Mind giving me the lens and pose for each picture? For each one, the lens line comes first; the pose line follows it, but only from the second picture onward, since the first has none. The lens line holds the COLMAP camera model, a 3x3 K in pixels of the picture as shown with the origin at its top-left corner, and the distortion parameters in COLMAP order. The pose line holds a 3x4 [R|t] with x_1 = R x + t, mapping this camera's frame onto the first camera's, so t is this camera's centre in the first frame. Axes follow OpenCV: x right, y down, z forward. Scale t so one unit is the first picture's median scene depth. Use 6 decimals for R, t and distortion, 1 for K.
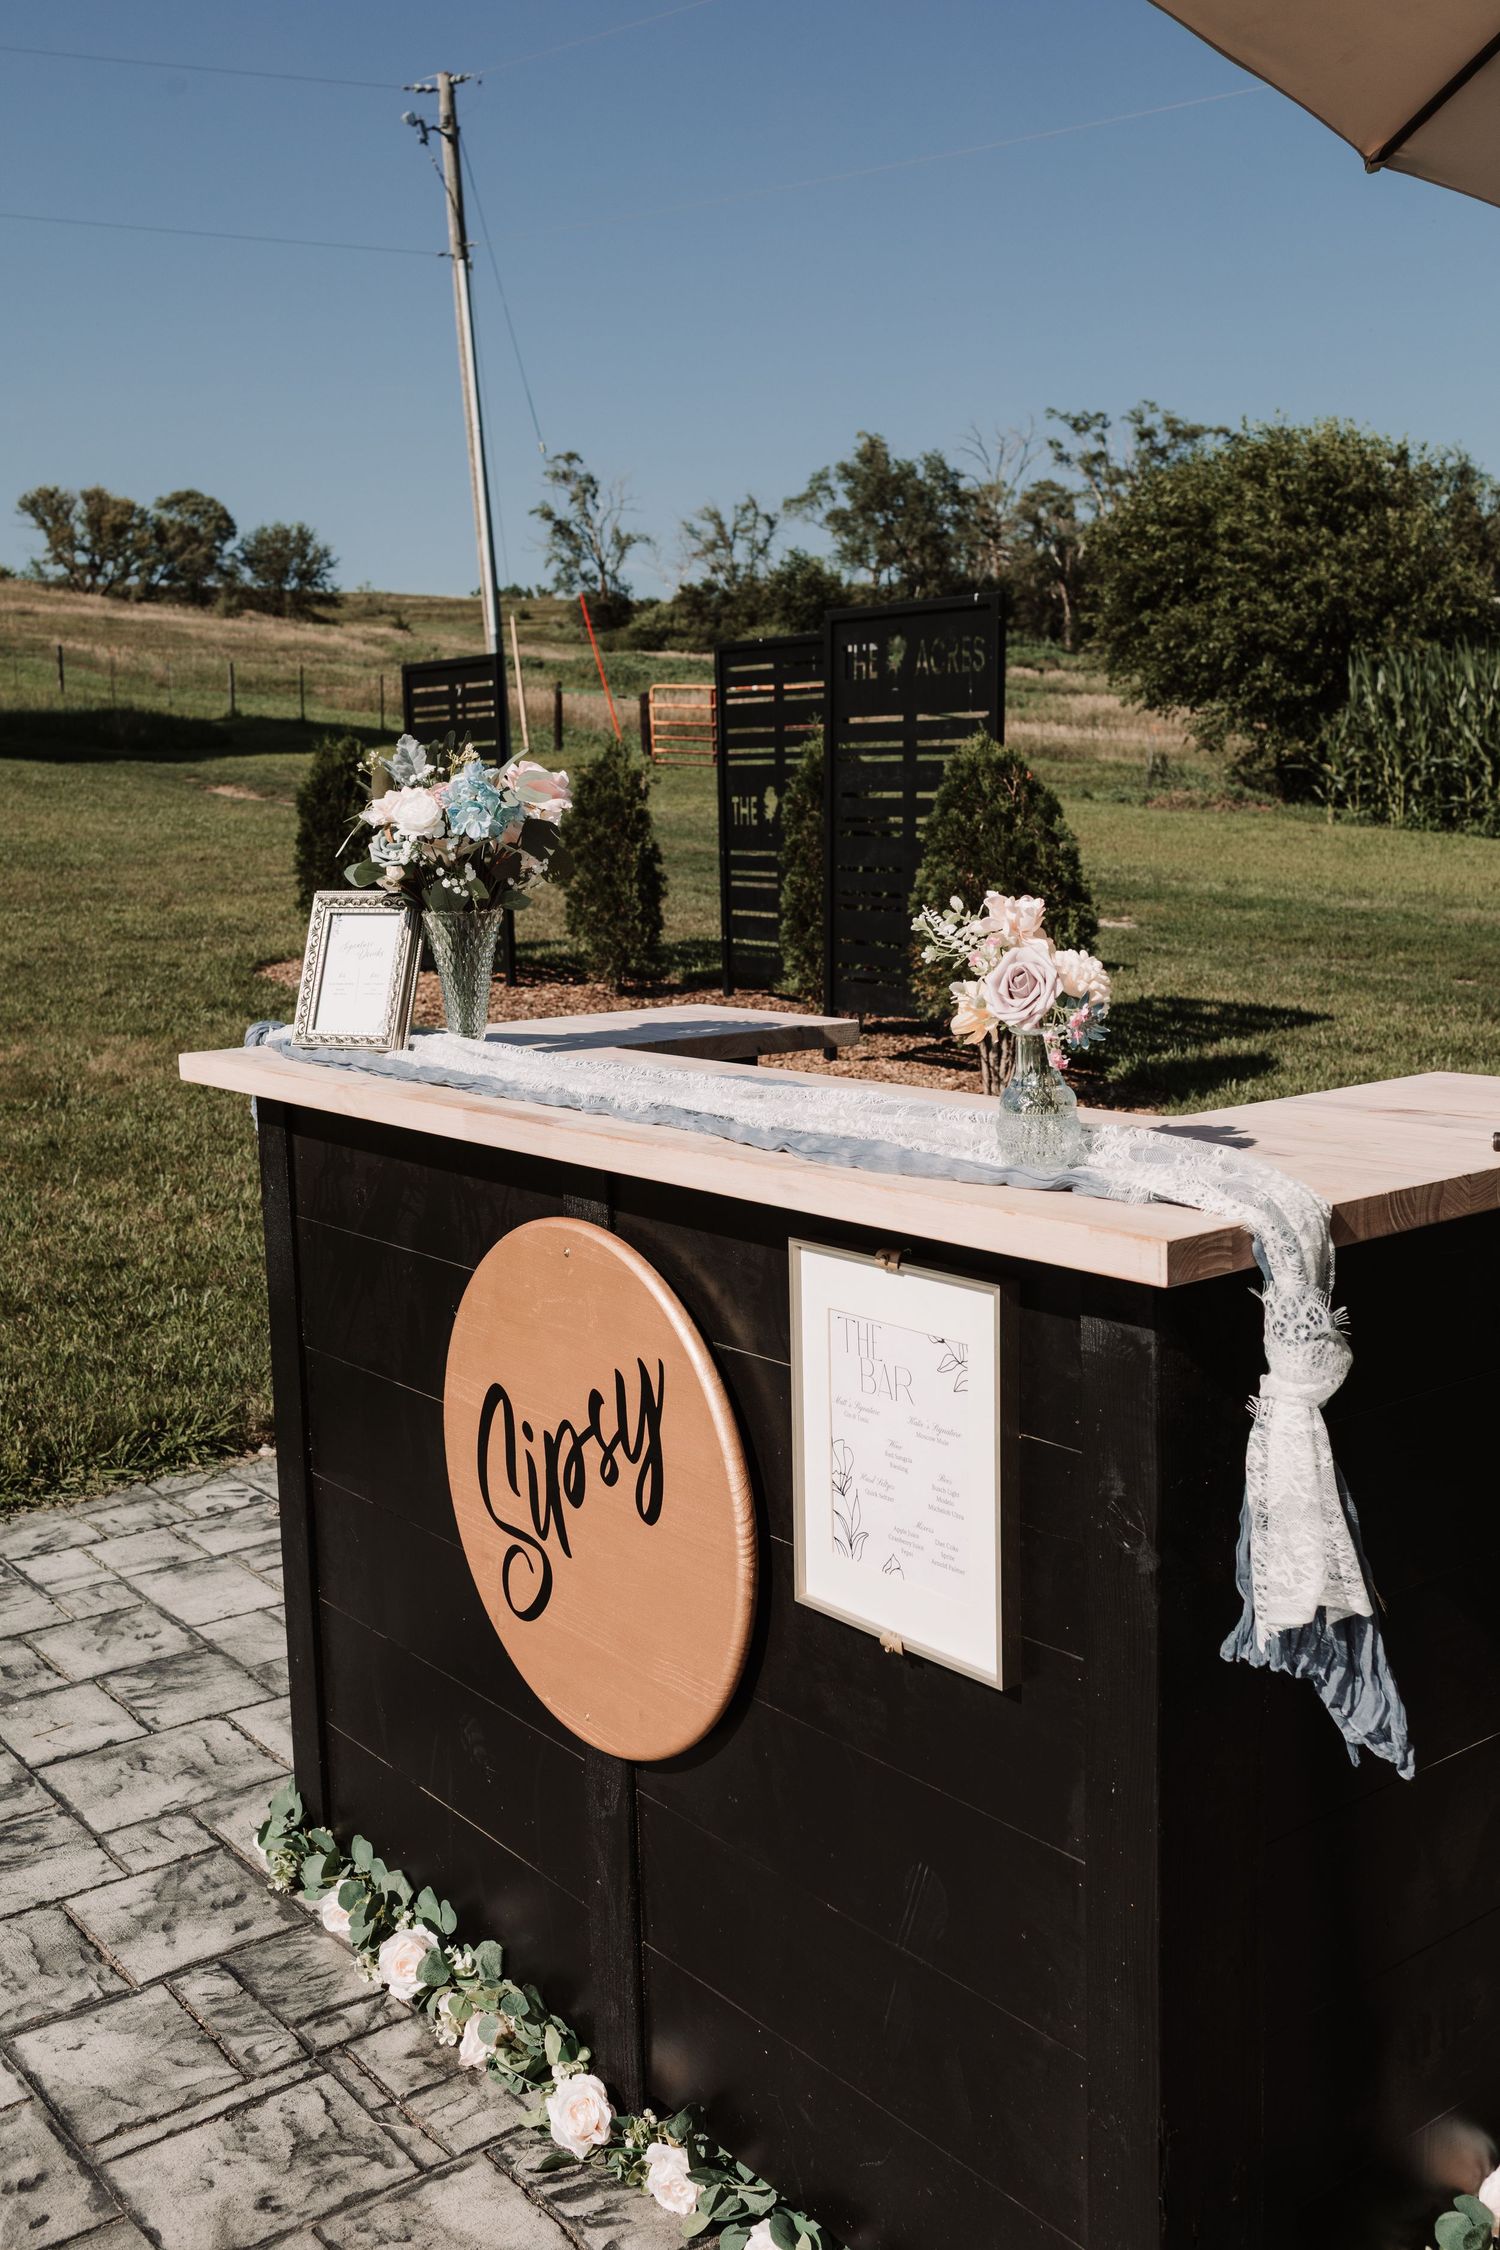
lens RADIAL K [[2118.9, 0, 744.6], [0, 2118.9, 1118.8], [0, 0, 1]] dist [0.001091, 0.000000]
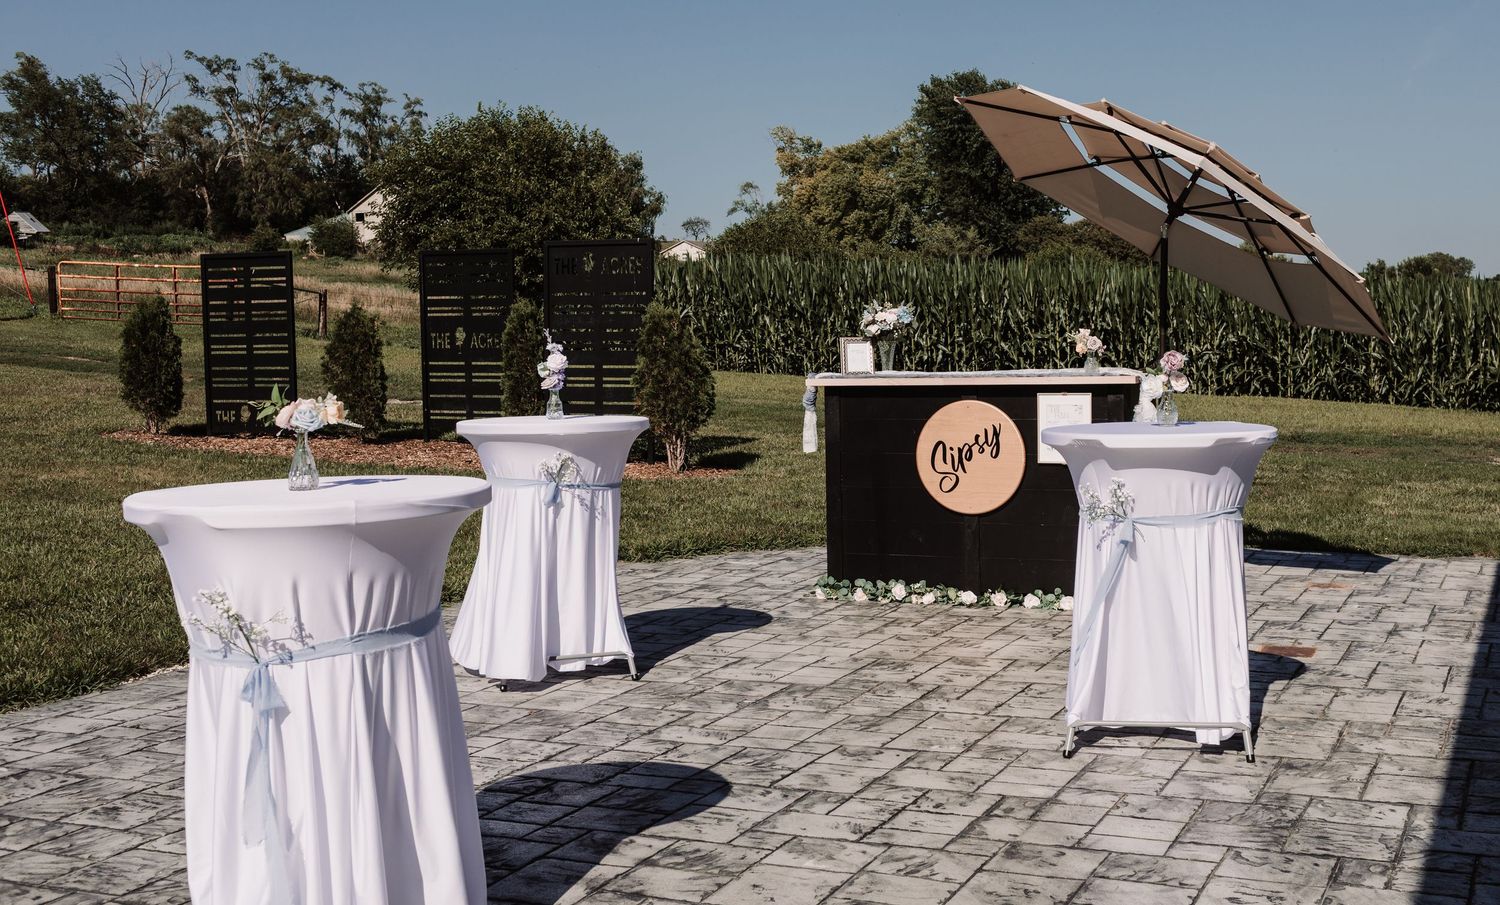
lens RADIAL K [[1775.6, 0, 750.9], [0, 1775.6, 454.6], [0, 0, 1]] dist [-0.002466, 0.000000]
pose [[0.876295, -0.021264, 0.481305, -2.373091], [0.067550, 0.994580, -0.079044, 0.440588], [-0.477015, 0.101778, 0.872982, -2.194852]]
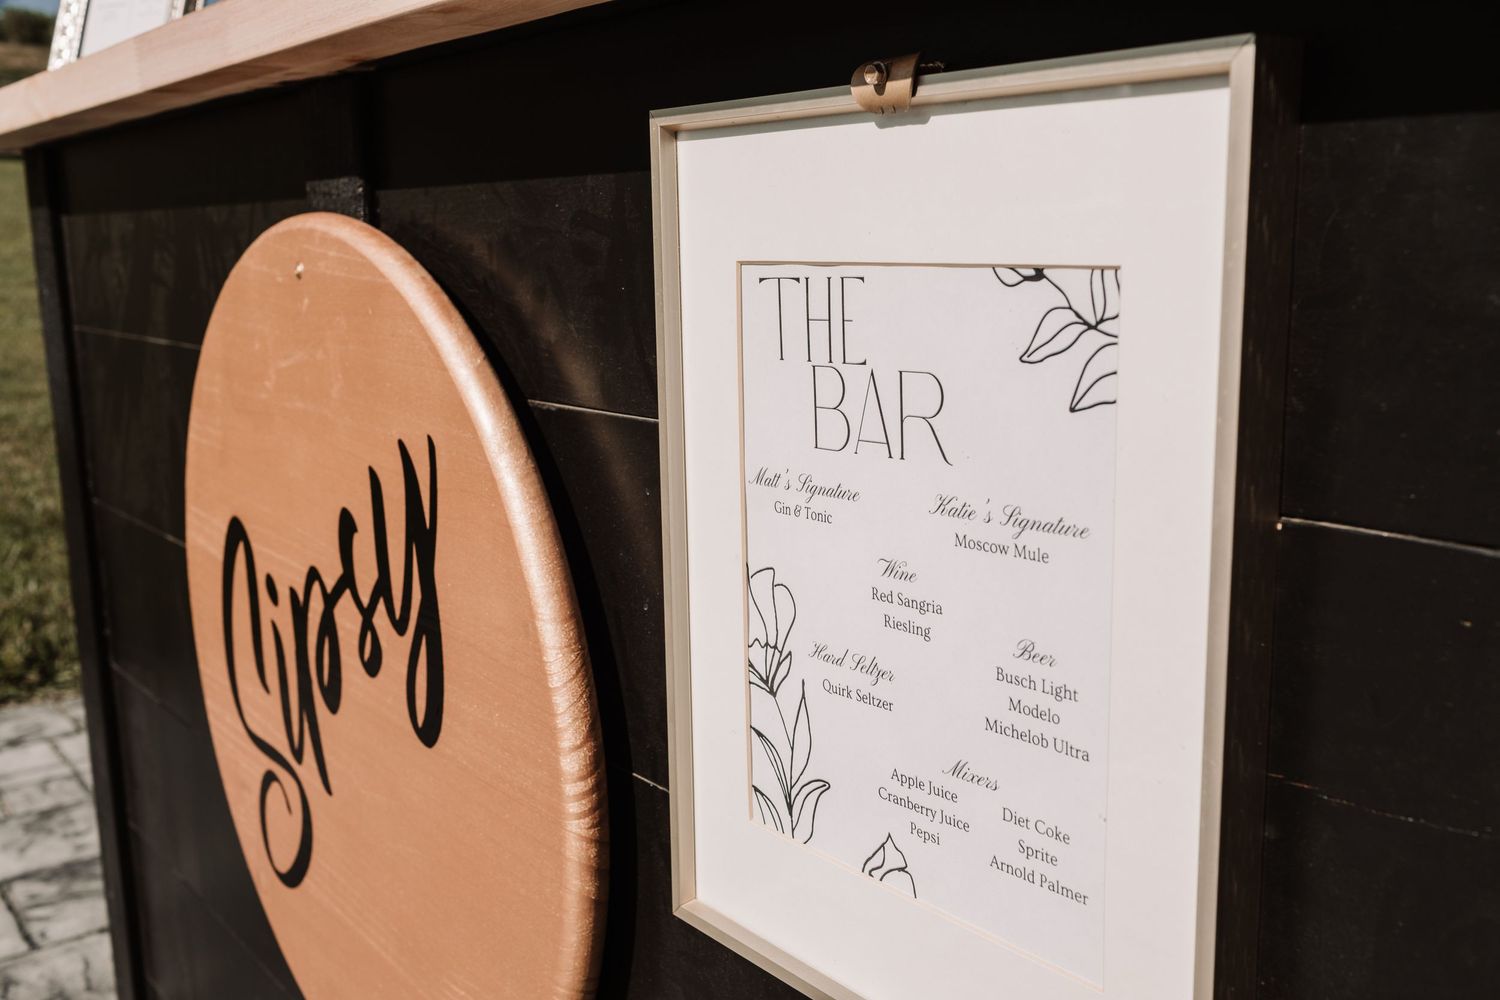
lens RADIAL K [[1412.6, 0, 751.1], [0, 1412.6, 499.1], [0, 0, 1]] dist [0.001091, 0.000000]
pose [[0.999938, 0.000254, 0.011123, 0.032550], [-0.000731, 0.999081, 0.042855, 0.104410], [-0.011102, -0.042860, 0.999019, 0.593947]]
